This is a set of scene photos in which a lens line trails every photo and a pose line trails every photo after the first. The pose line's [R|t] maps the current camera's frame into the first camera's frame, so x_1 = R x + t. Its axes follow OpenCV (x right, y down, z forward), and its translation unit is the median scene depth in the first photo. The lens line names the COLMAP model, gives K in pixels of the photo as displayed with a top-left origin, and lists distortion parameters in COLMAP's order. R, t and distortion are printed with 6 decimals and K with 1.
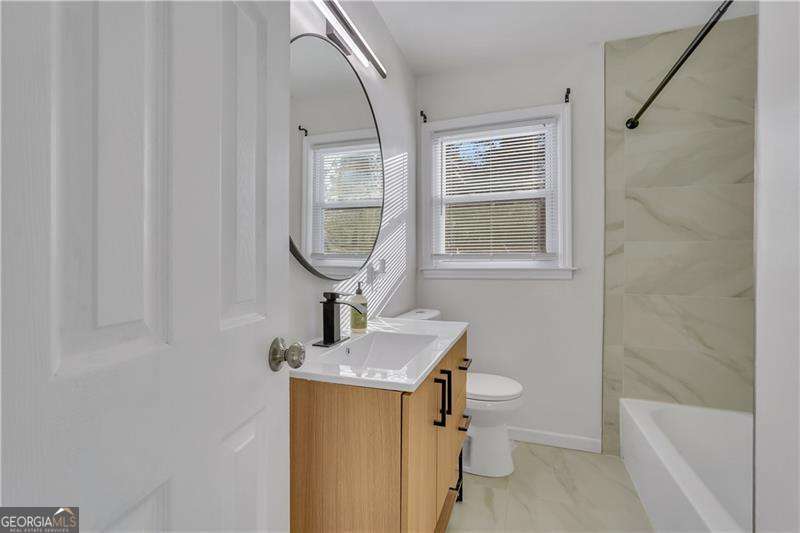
lens RADIAL K [[357.7, 0, 399.3], [0, 357.7, 264.8], [0, 0, 1]] dist [-0.008220, 0.003841]
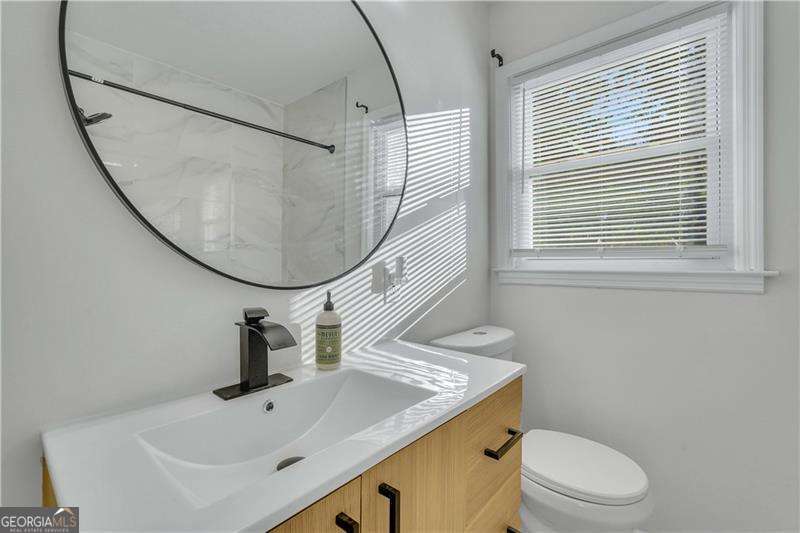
lens RADIAL K [[357.7, 0, 400.7], [0, 357.7, 260.5], [0, 0, 1]] dist [-0.008220, 0.003841]
pose [[0.930006, 0.001591, -0.367540, 0.165243], [-0.003331, 0.999986, -0.004100, -0.004600], [0.367528, 0.005037, 0.929999, 0.288357]]
